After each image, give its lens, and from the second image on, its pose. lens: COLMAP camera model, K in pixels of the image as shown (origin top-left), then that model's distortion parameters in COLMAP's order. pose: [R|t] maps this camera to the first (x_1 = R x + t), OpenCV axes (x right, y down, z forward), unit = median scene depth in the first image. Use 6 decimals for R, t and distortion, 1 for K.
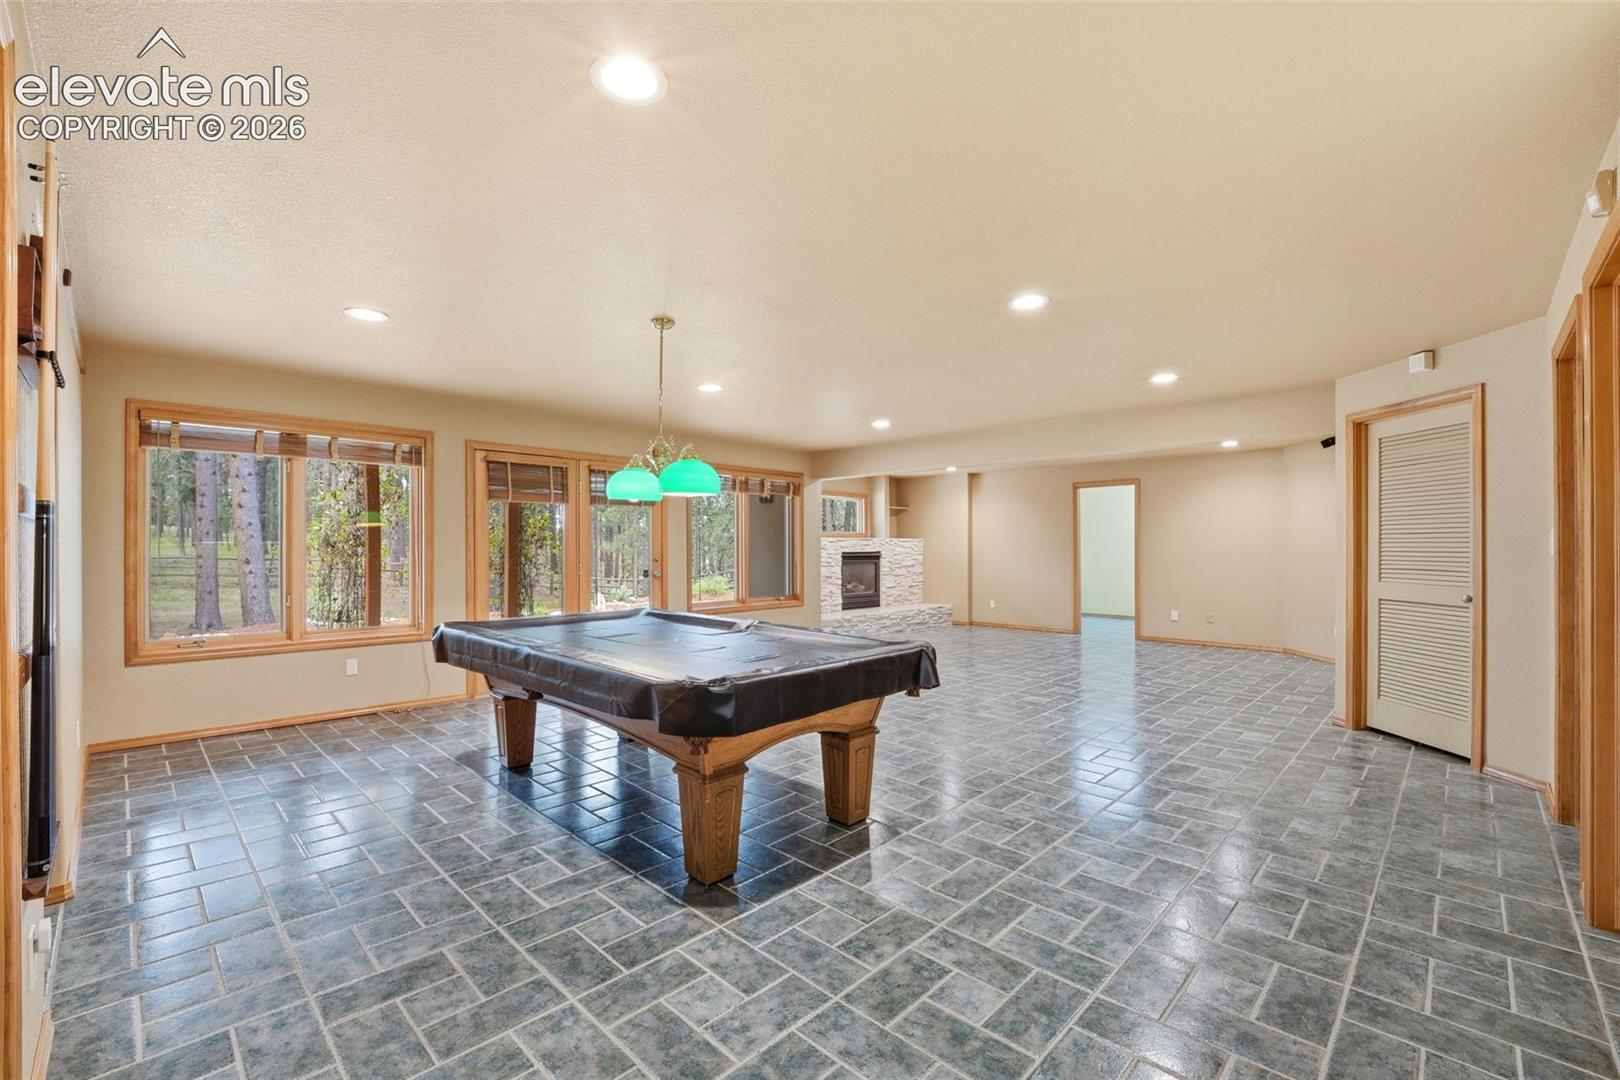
lens RADIAL K [[678.1, 0, 814.0], [0, 678.1, 546.1], [0, 0, 1]] dist [0.010016, -0.012965]
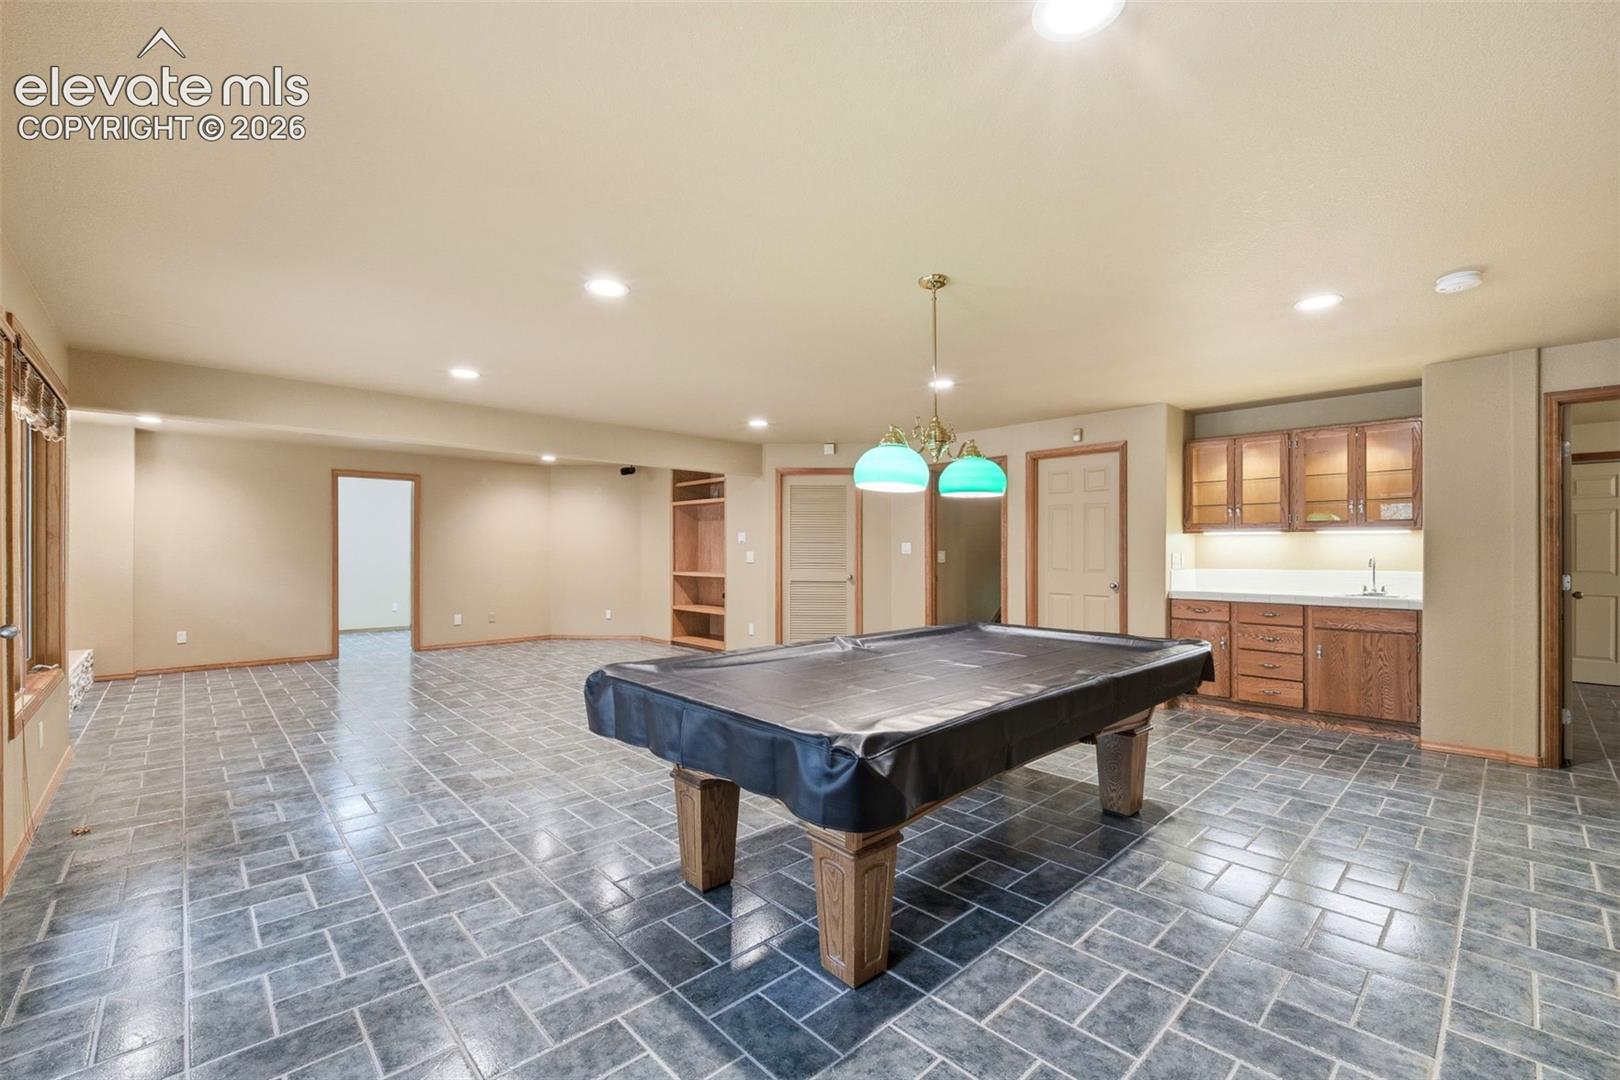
lens RADIAL K [[678.1, 0, 814.0], [0, 678.1, 546.1], [0, 0, 1]] dist [0.010016, -0.012965]
pose [[0.042453, 0.008750, 0.999060, -1.060971], [-0.004541, 0.999953, -0.008565, 0.005854], [-0.999088, -0.004173, 0.042491, 1.118247]]
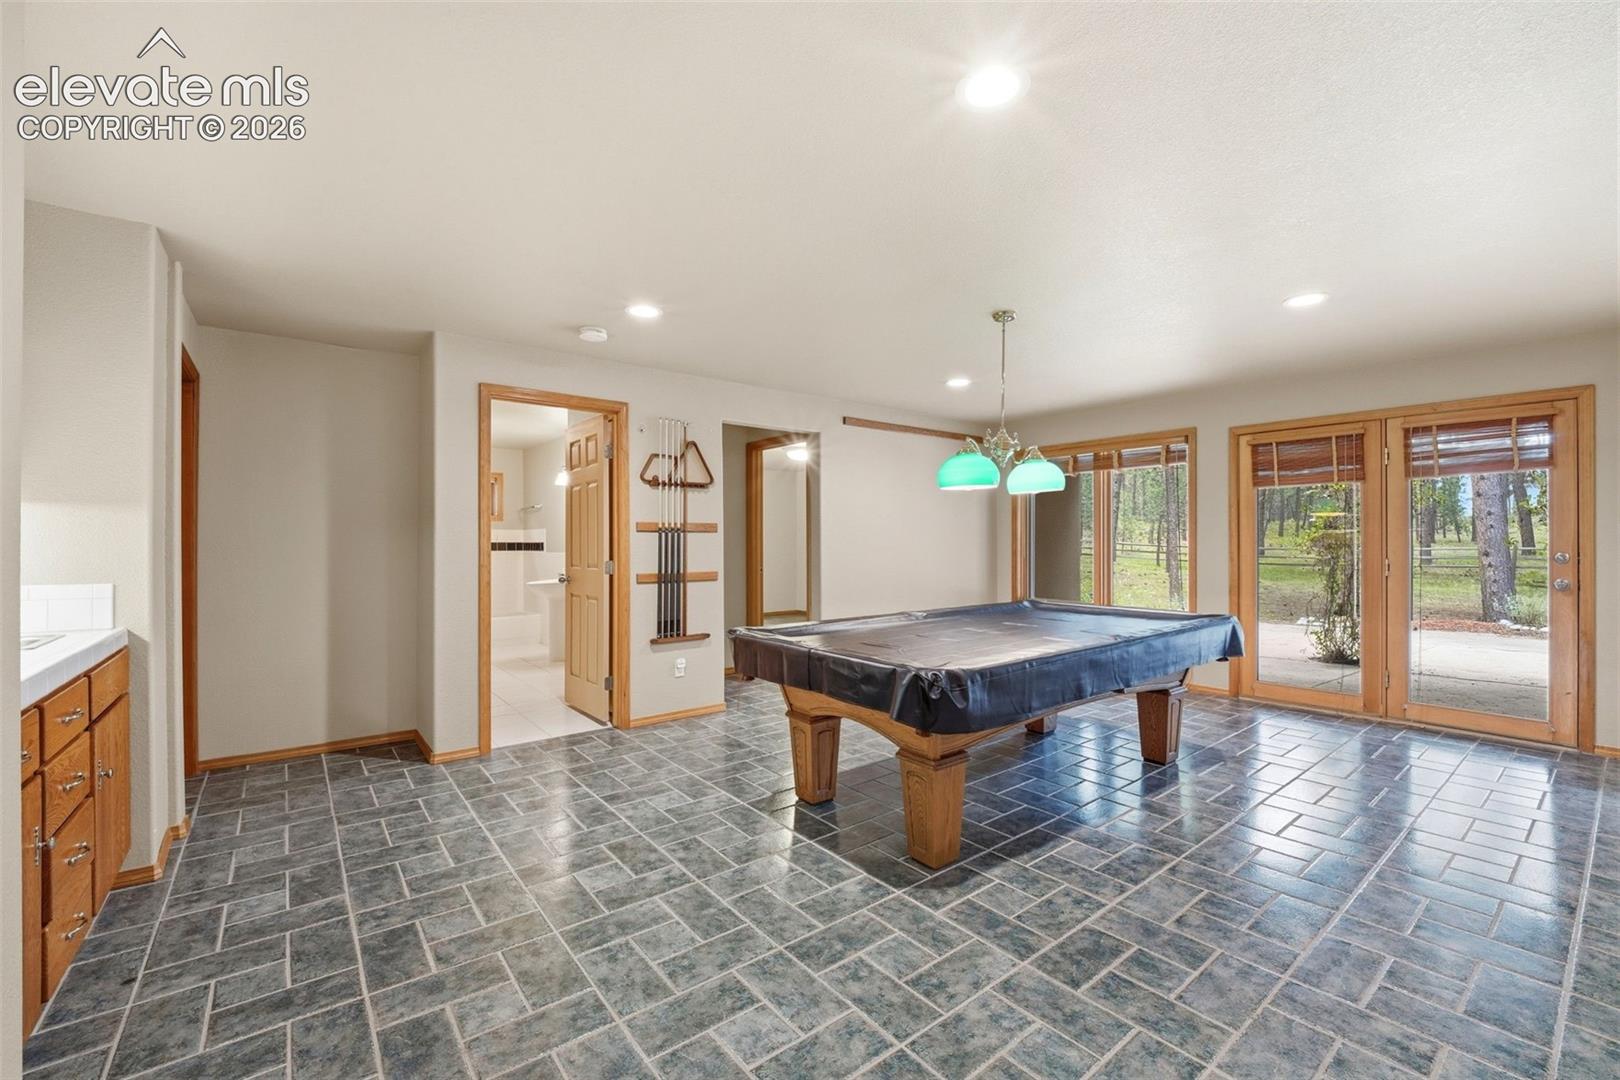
lens RADIAL K [[664.3, 0, 814.9], [0, 664.3, 545.4], [0, 0, 1]] dist [0.007973, -0.012078]
pose [[-0.124575, 0.008273, -0.992176, 0.794882], [0.003883, 0.999962, 0.007851, 0.001648], [0.992203, -0.002875, -0.124602, 0.853475]]
